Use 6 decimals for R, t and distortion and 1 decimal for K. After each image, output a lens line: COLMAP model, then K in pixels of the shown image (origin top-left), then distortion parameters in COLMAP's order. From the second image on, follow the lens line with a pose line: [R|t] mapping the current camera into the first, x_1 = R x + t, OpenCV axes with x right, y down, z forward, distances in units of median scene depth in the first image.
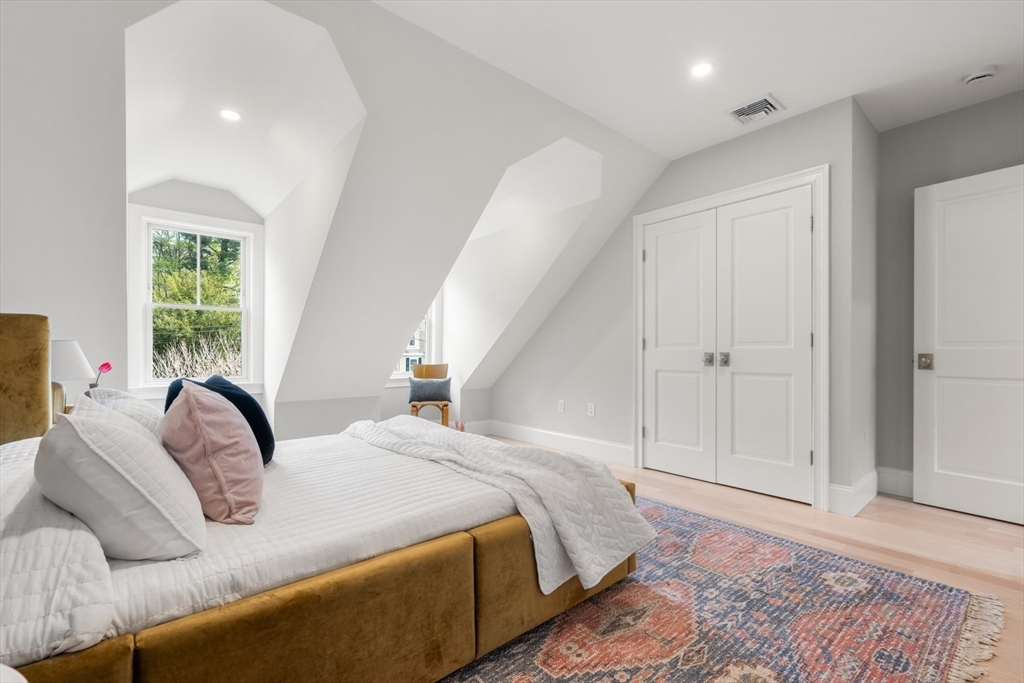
lens RADIAL K [[430.5, 0, 515.3], [0, 430.5, 340.5], [0, 0, 1]] dist [0.001093, 0.000076]
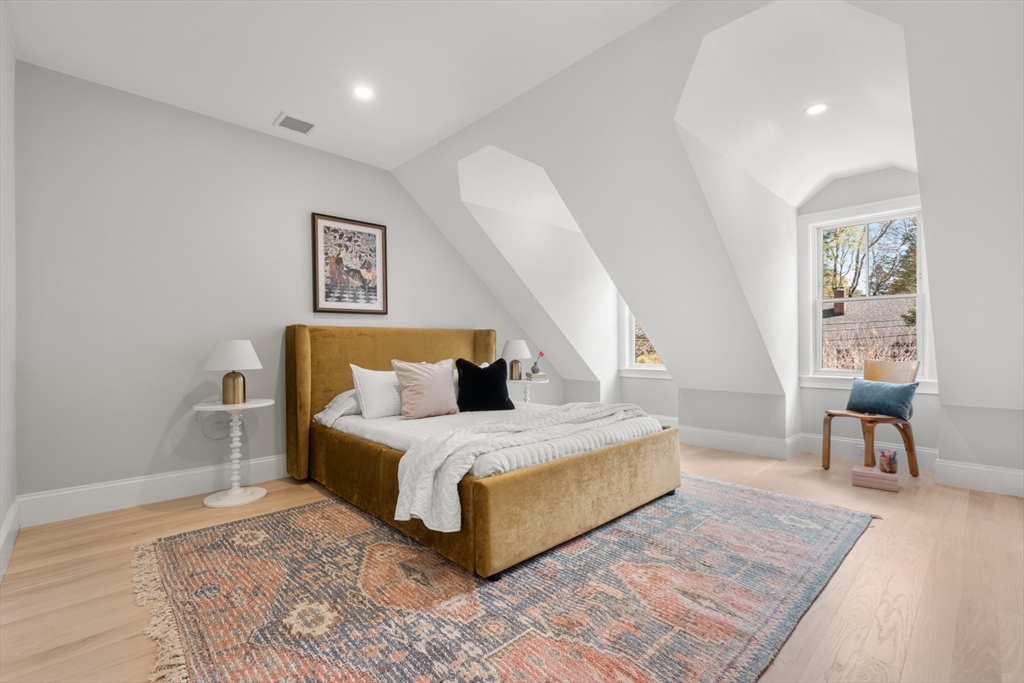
lens RADIAL K [[458.2, 0, 518.0], [0, 458.2, 344.5], [0, 0, 1]] dist [-0.000137, 0.000302]
pose [[0.069073, -0.001485, -0.997611, 1.475479], [0.024844, 0.999691, 0.000232, 0.052170], [0.997302, -0.024801, 0.069088, 1.200799]]
